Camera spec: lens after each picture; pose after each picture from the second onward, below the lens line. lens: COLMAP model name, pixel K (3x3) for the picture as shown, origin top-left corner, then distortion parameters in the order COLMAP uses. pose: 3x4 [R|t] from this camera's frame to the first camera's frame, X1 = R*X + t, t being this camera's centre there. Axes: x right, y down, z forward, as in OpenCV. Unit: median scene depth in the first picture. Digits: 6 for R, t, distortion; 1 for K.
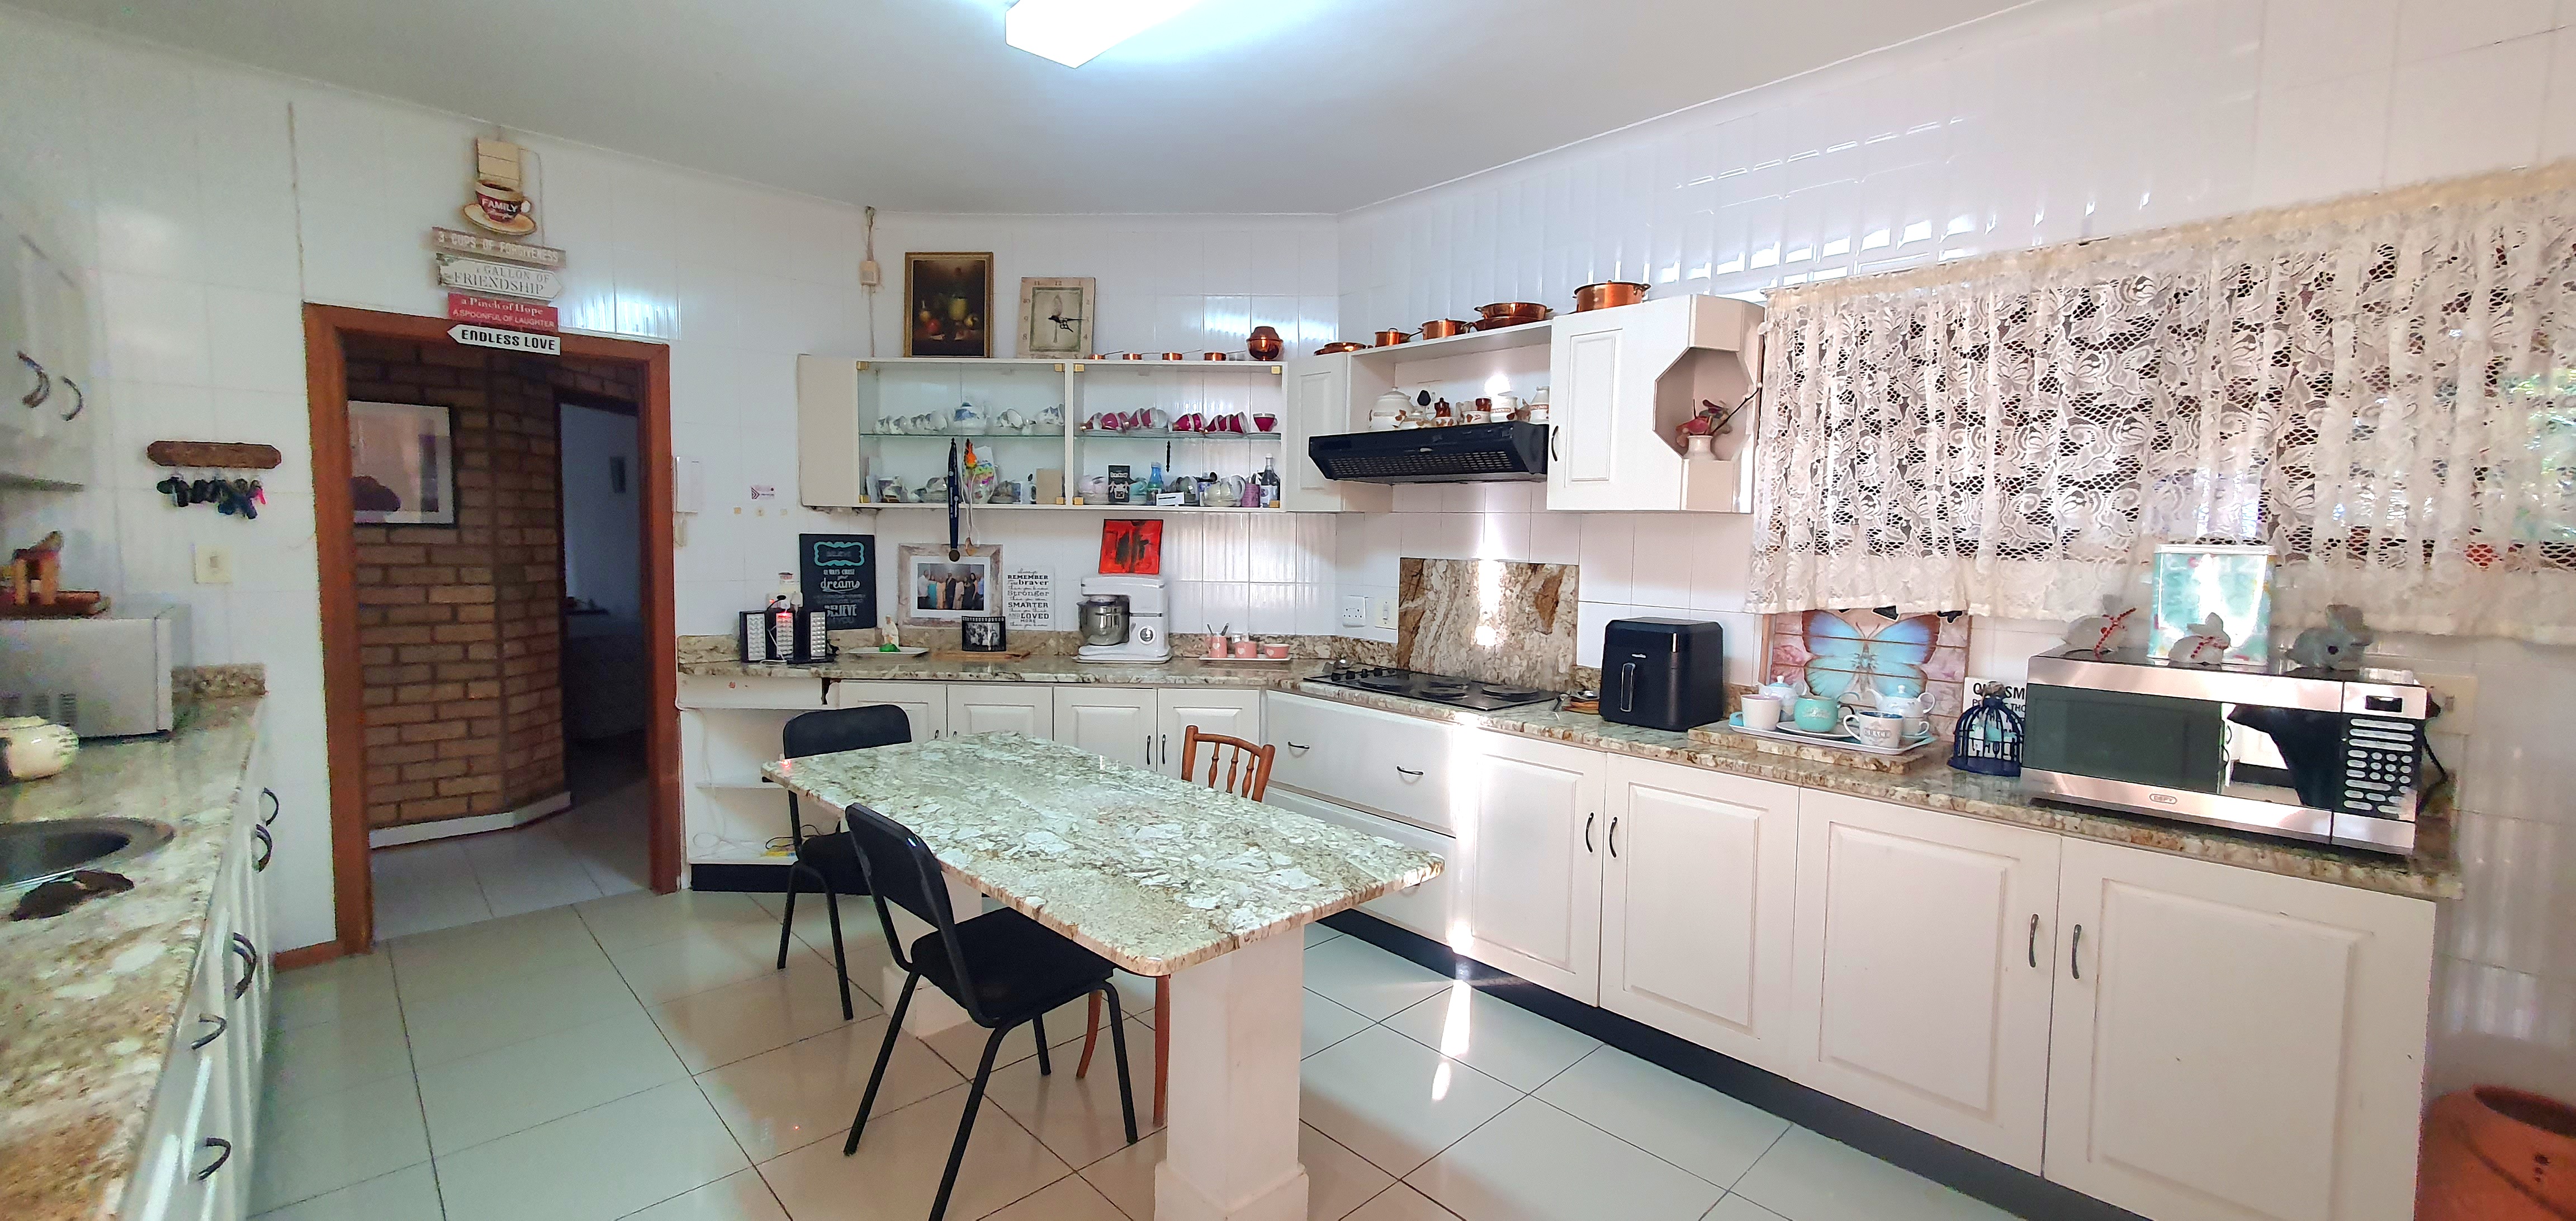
lens RADIAL K [[1018.8, 0, 1285.2], [0, 1018.8, 607.8], [0, 0, 1]] dist [0.015480, -0.001846]
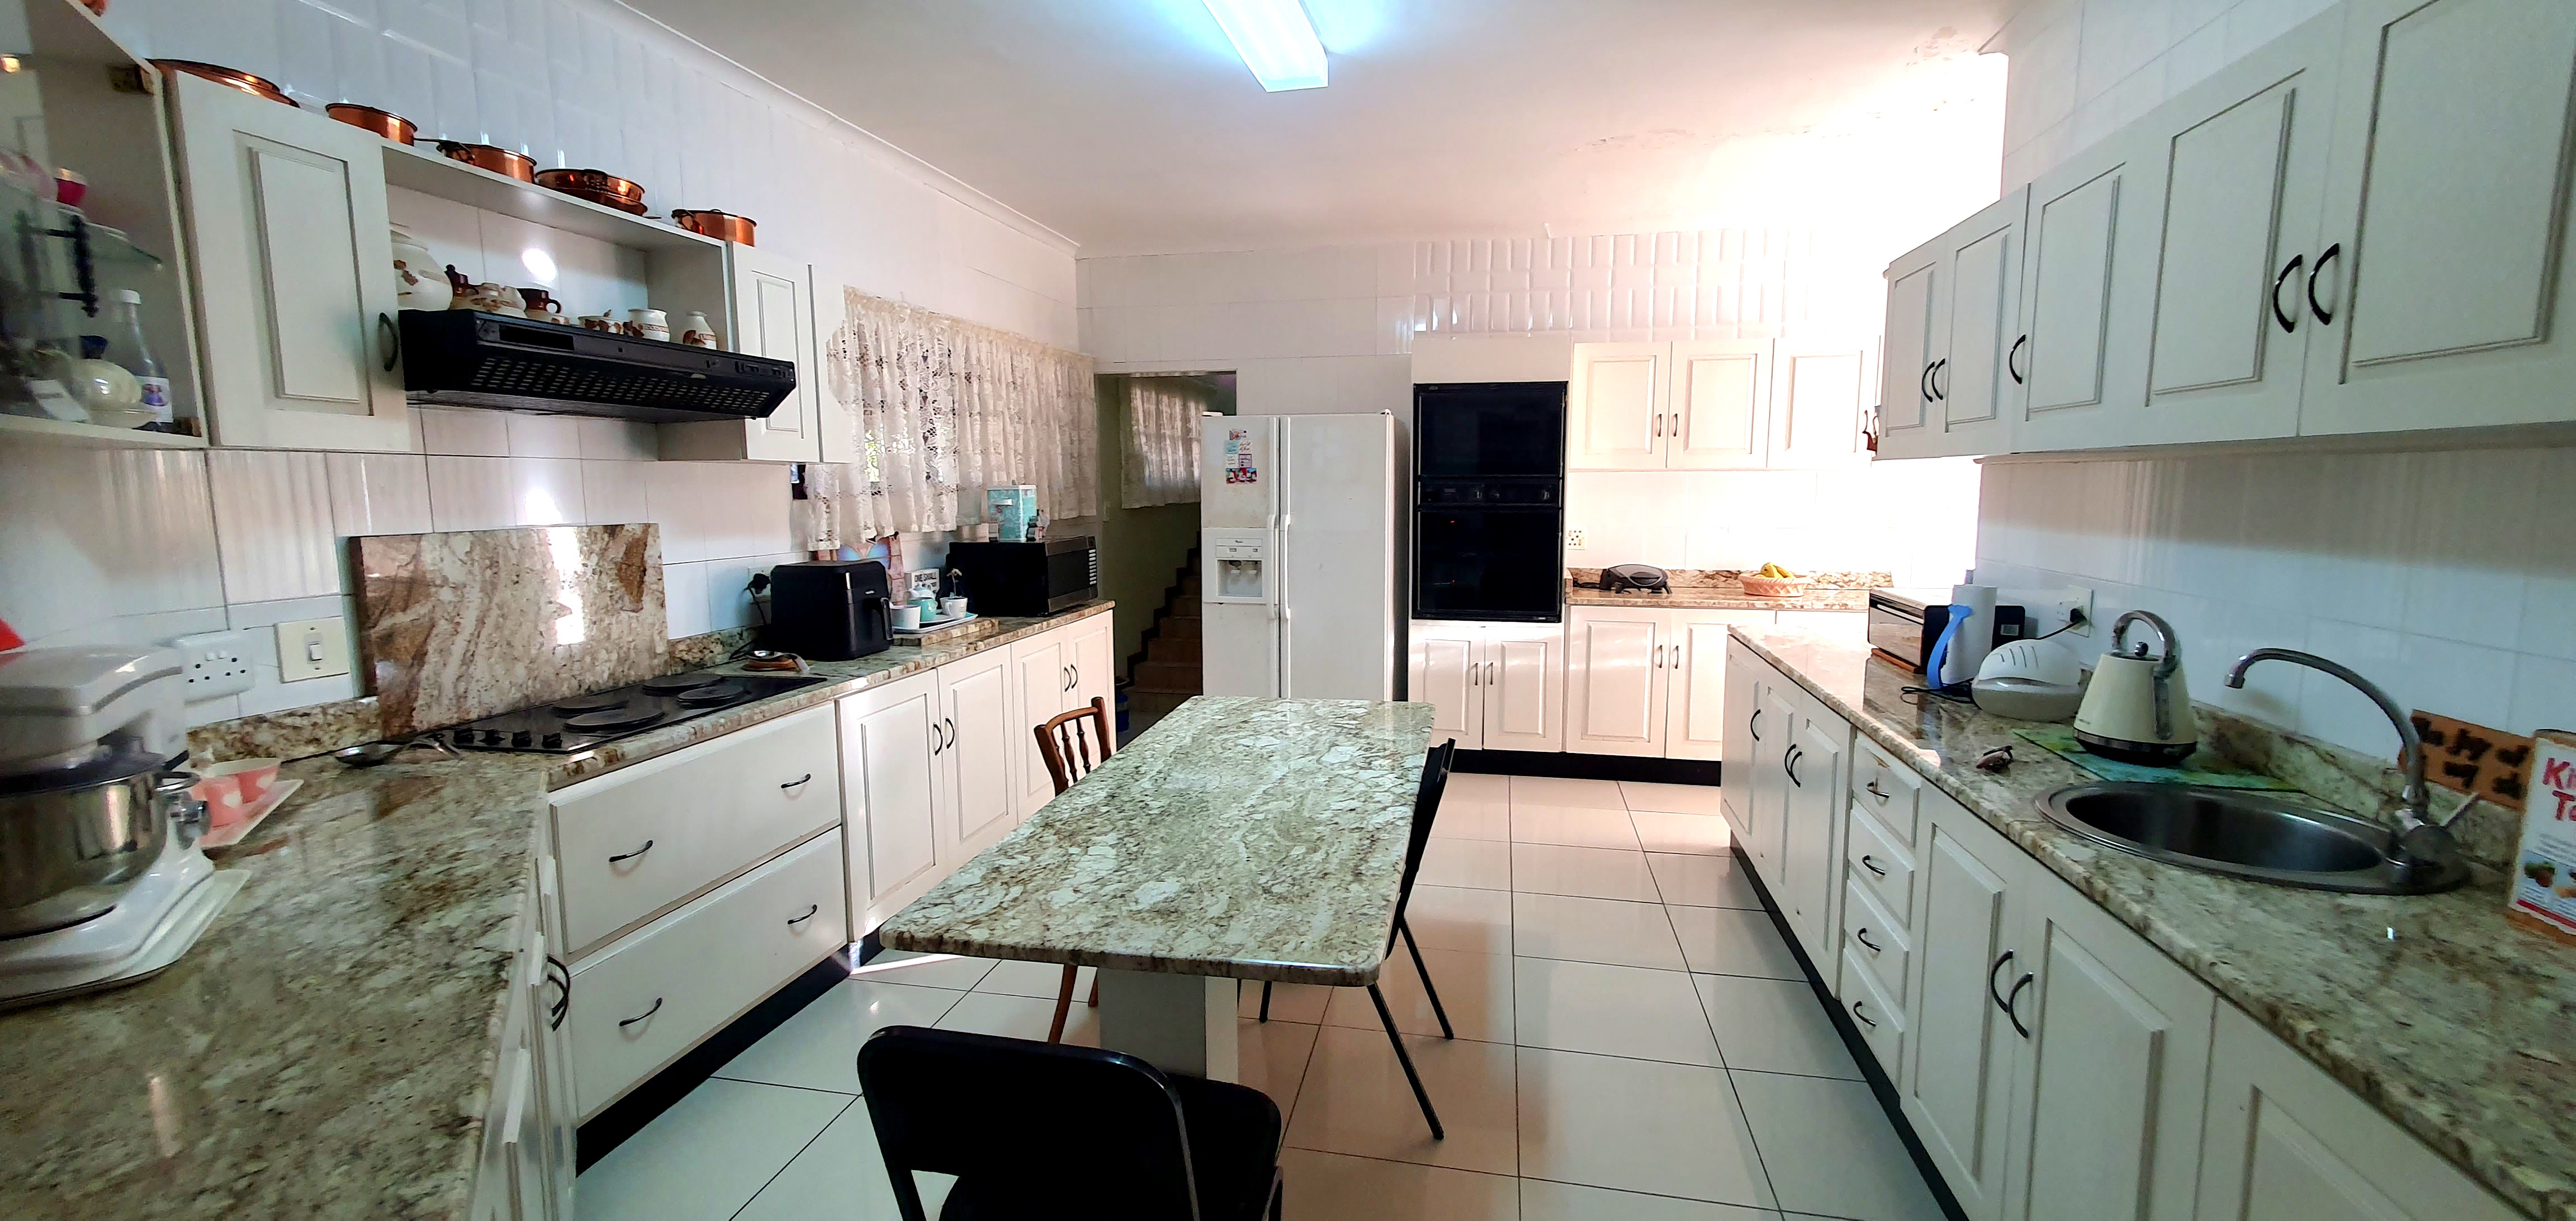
lens RADIAL K [[1018.8, 0, 1299.1], [0, 1018.8, 600.3], [0, 0, 1]] dist [0.015480, -0.001846]
pose [[-0.571991, -0.106034, 0.813377, -0.797906], [0.057392, 0.984006, 0.168637, -0.102179], [-0.818249, 0.143141, -0.556757, 1.163486]]
